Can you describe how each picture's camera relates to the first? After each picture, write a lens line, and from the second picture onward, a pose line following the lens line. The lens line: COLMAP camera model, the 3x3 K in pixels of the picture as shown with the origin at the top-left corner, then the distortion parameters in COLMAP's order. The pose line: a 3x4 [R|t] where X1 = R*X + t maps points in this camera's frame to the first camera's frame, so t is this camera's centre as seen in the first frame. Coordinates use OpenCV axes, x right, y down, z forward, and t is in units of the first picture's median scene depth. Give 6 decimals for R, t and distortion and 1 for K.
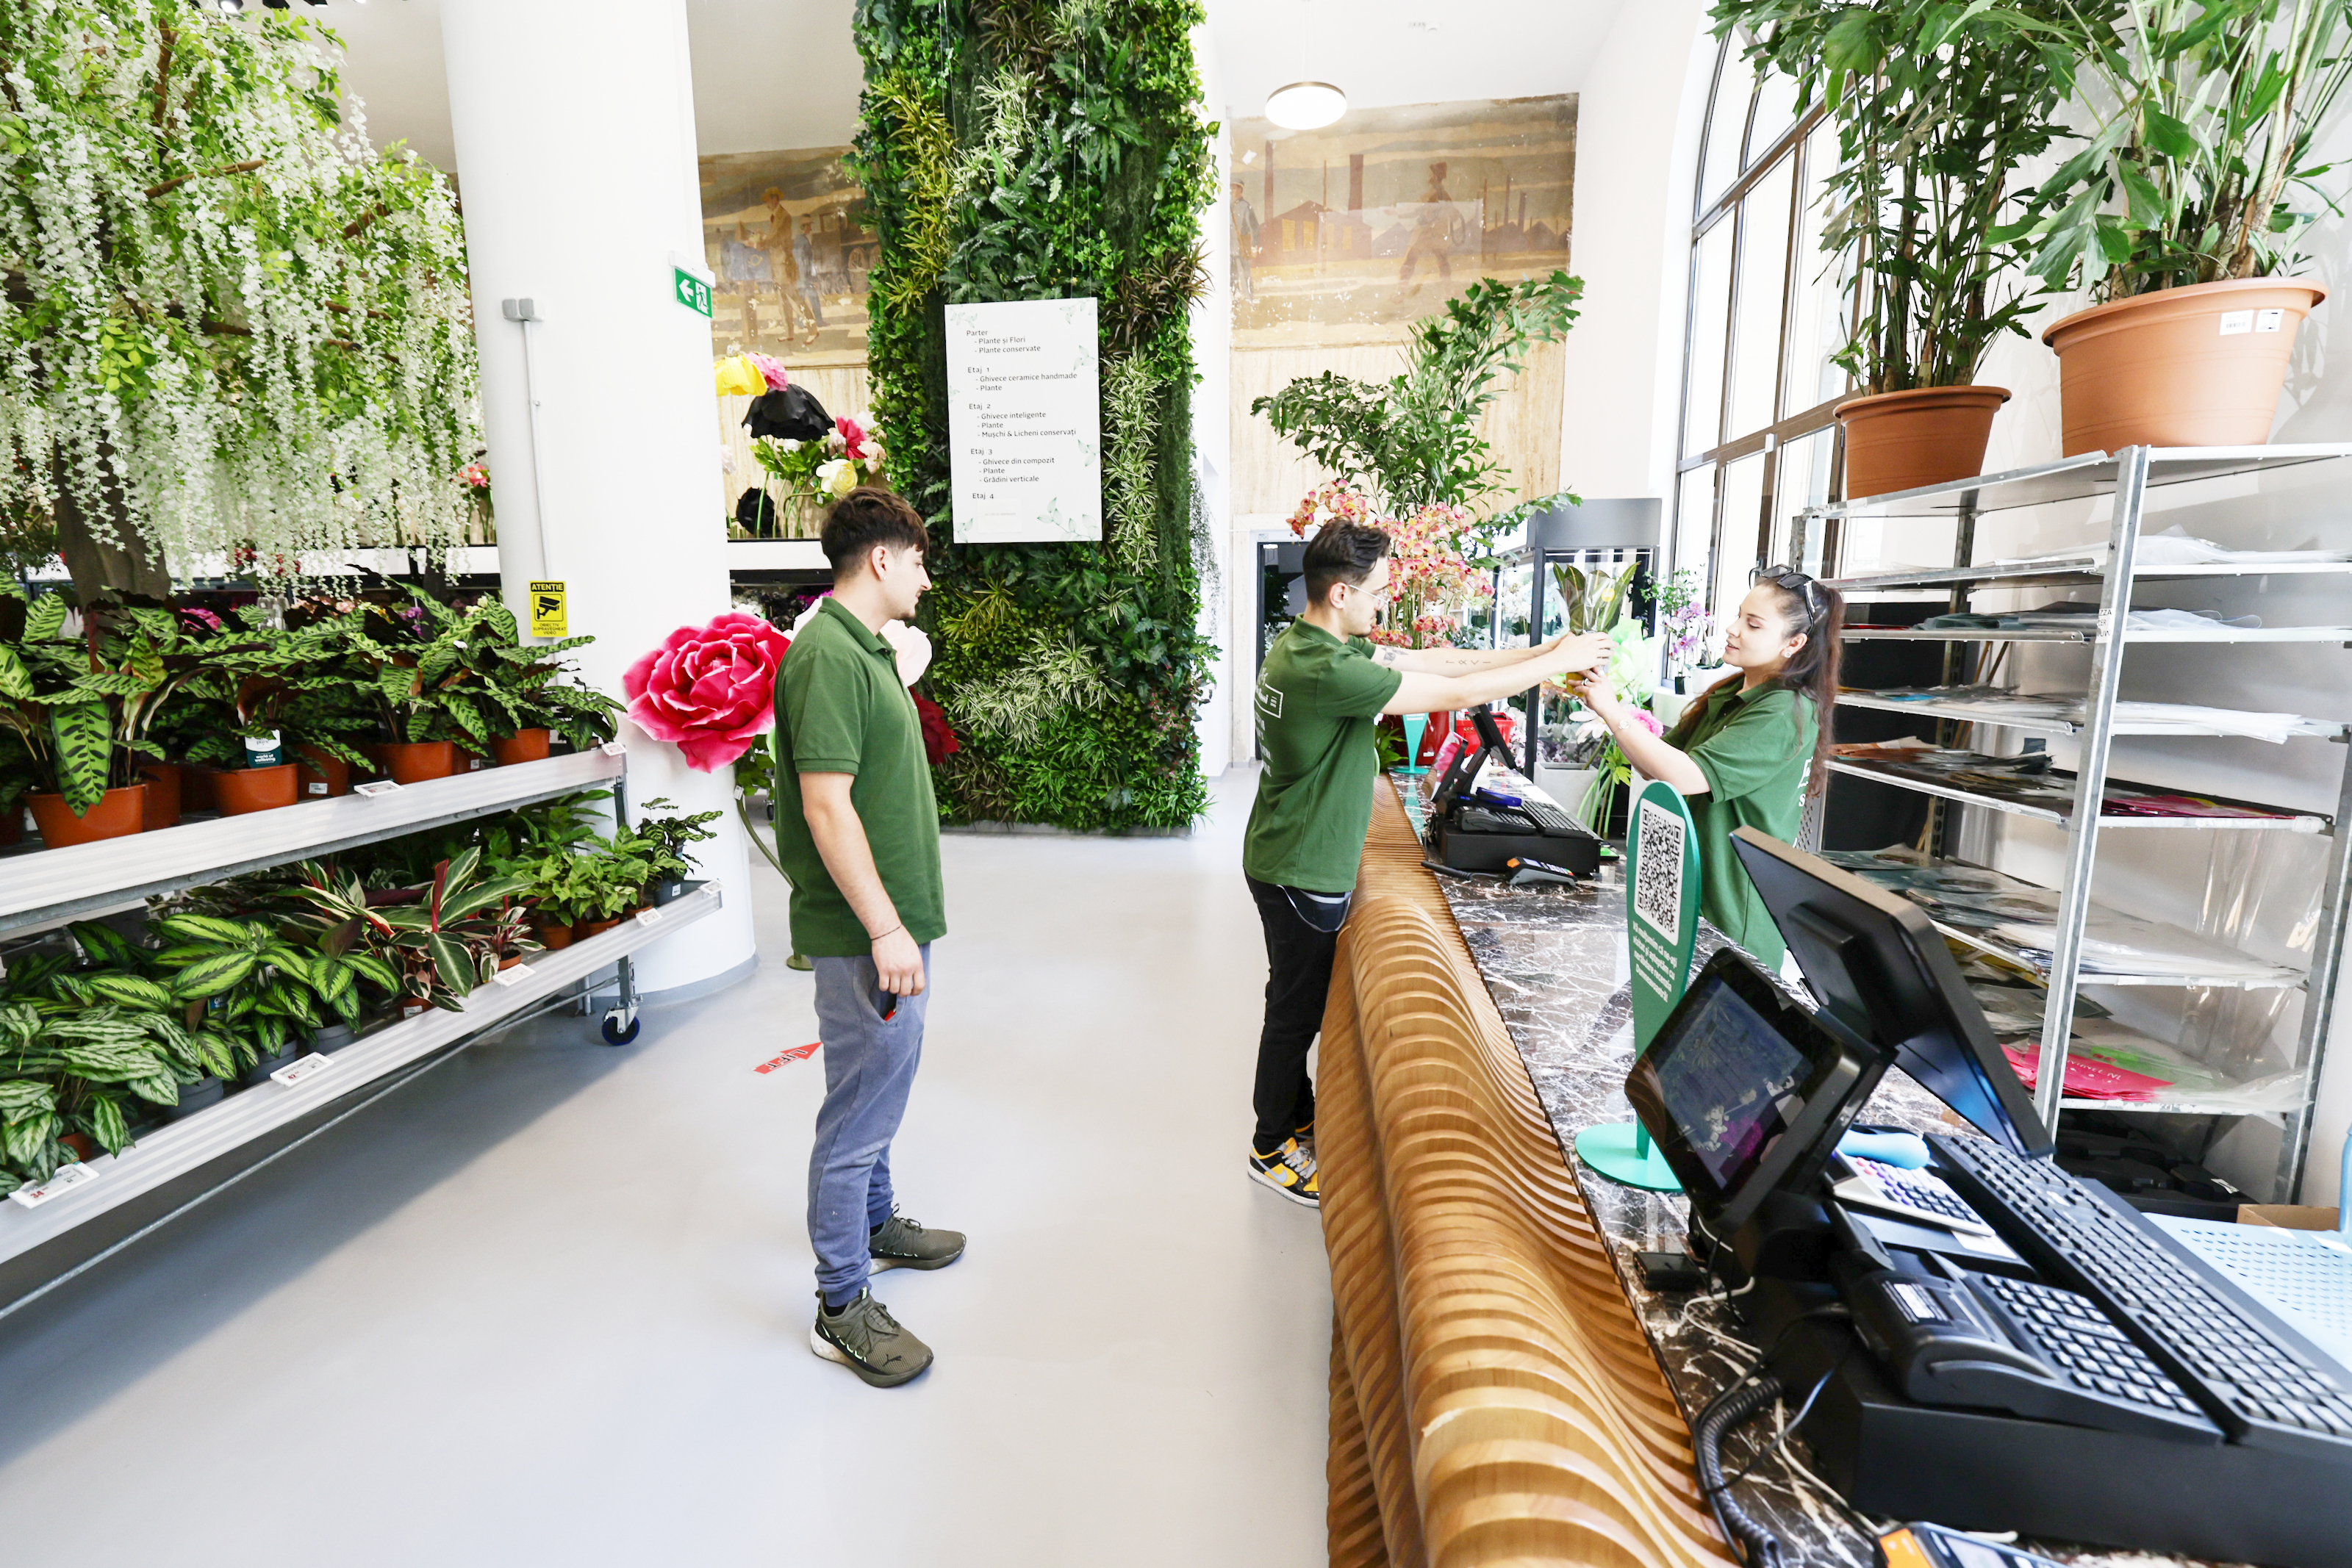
lens RADIAL K [[1013.3, 0, 1175.4], [0, 1013.3, 778.1], [0, 0, 1]] dist [-0.001145, -0.000180]
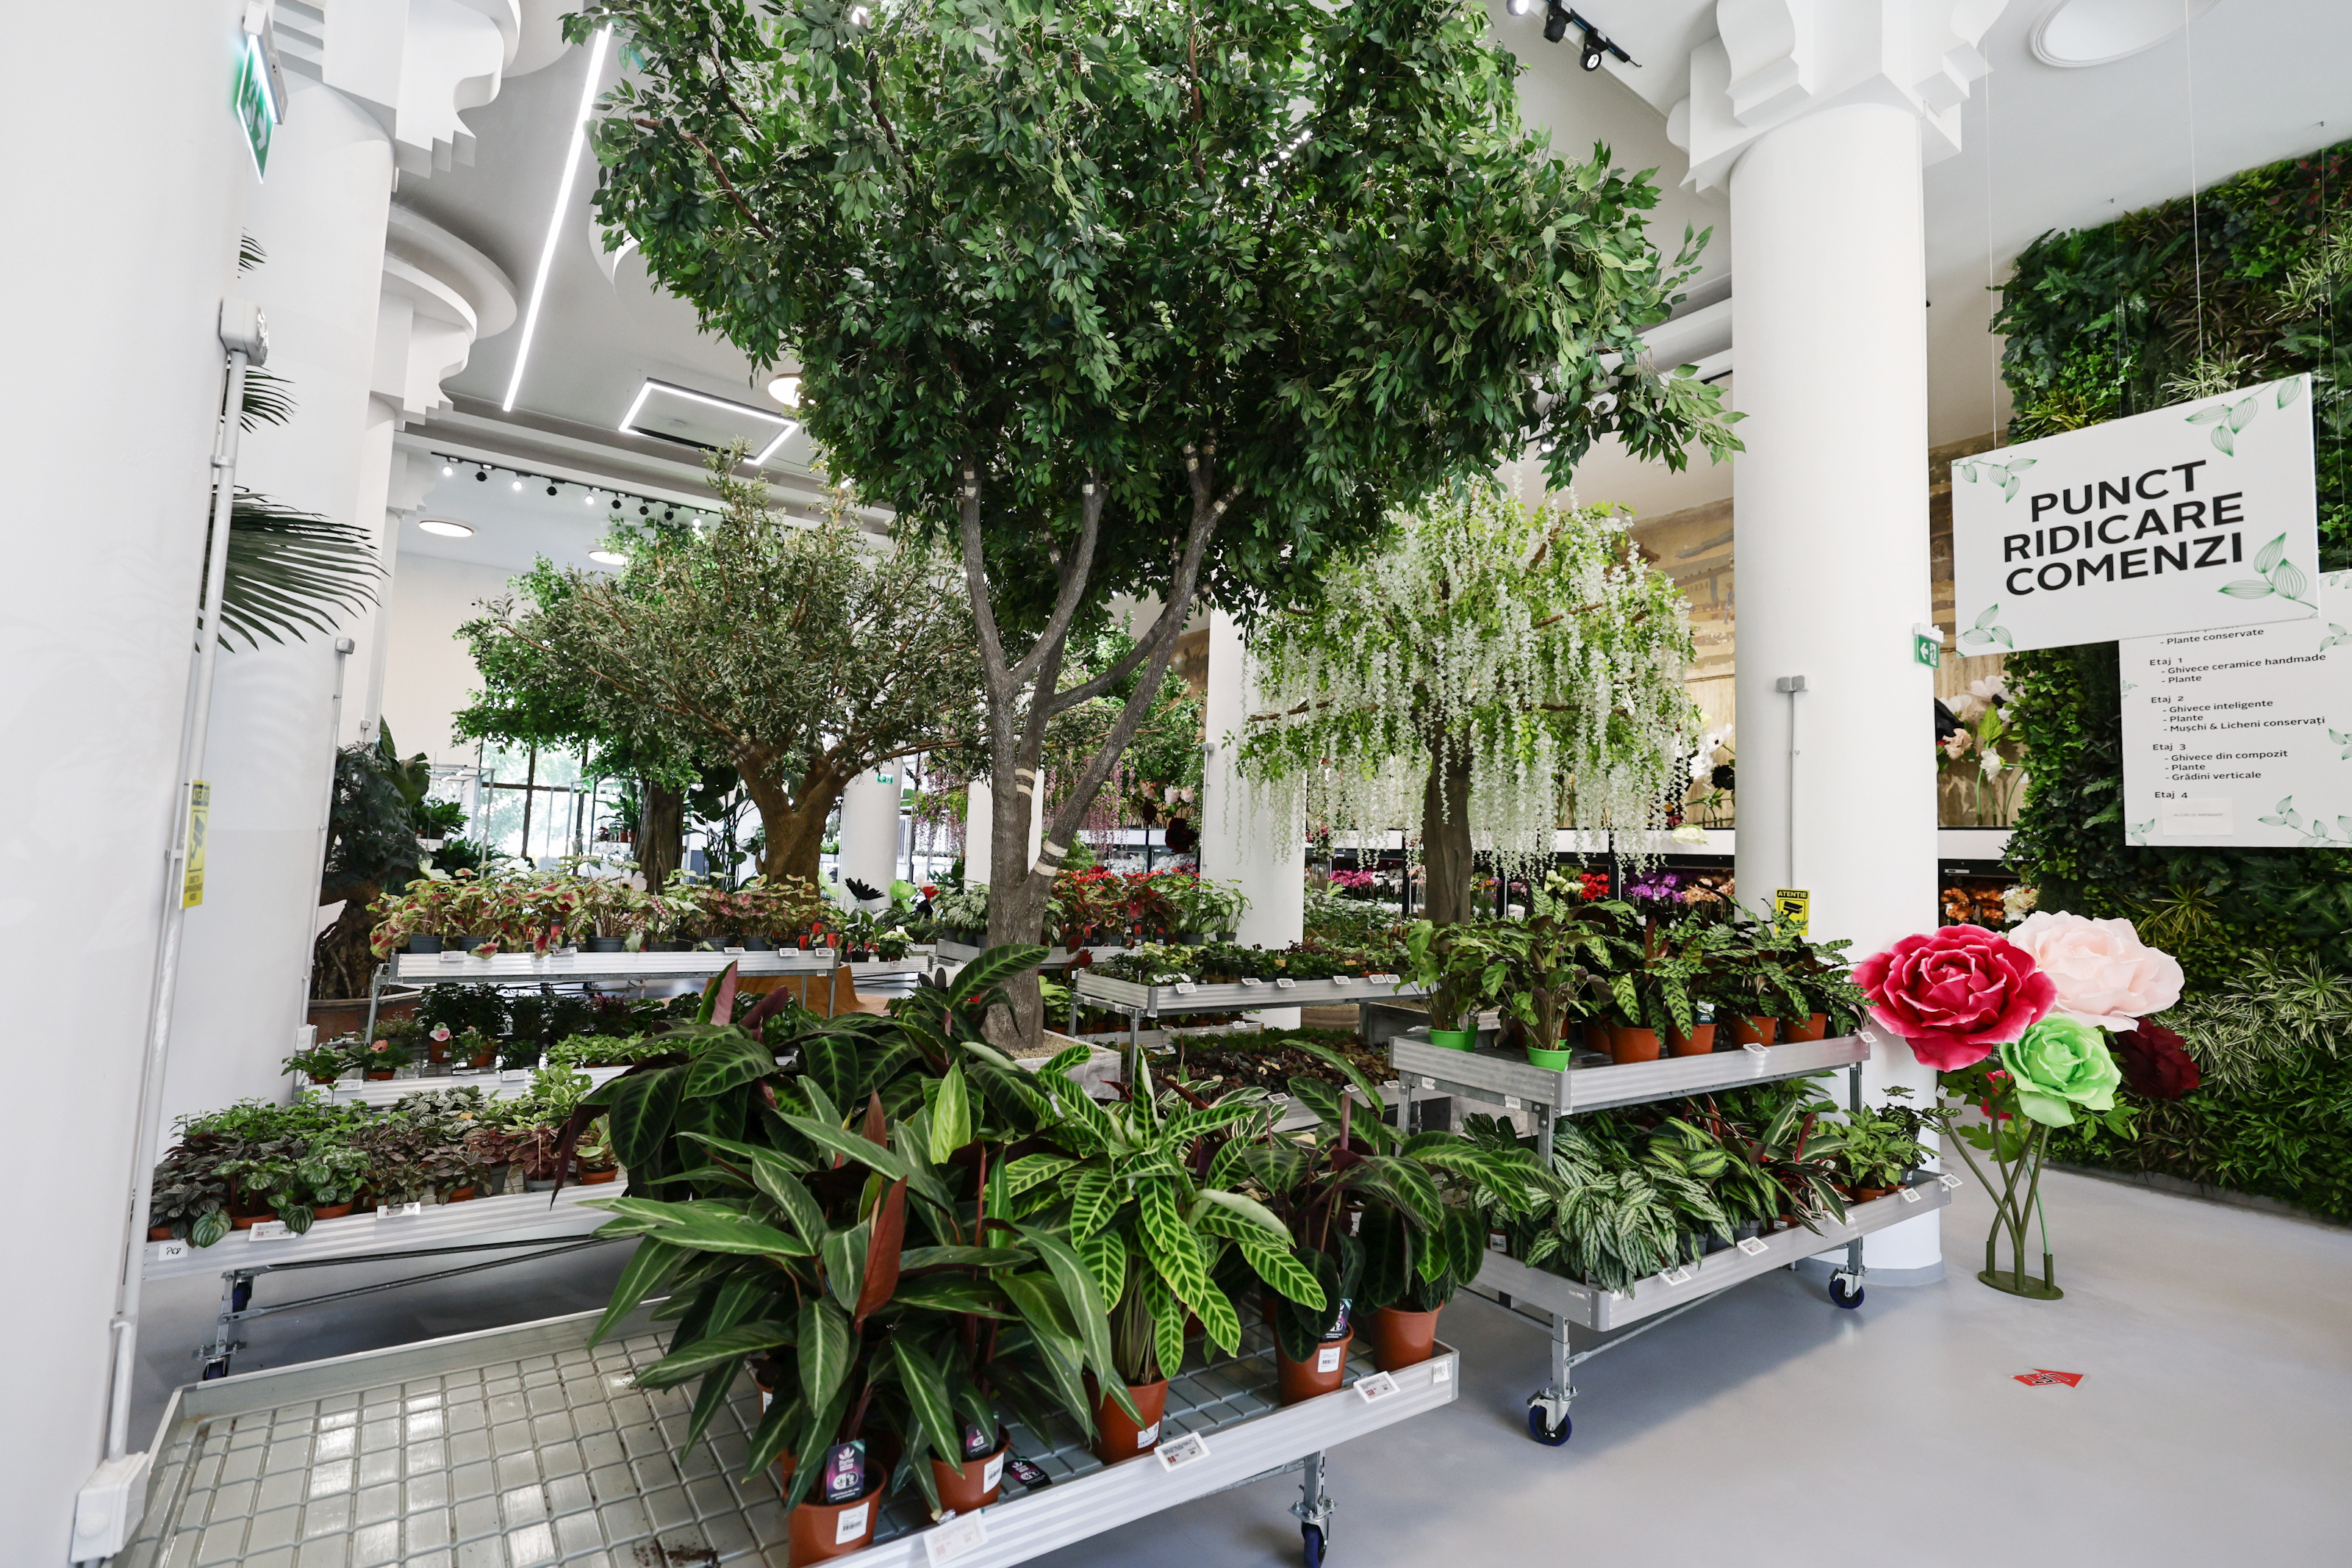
lens RADIAL K [[1077.5, 0, 1177.0], [0, 1077.5, 773.5], [0, 0, 1]] dist [0.000515, 0.000800]
pose [[0.687501, -0.026512, -0.725700, -0.106043], [-0.159124, 0.969547, -0.186169, 0.019053], [0.708536, 0.243467, 0.662345, -0.259598]]
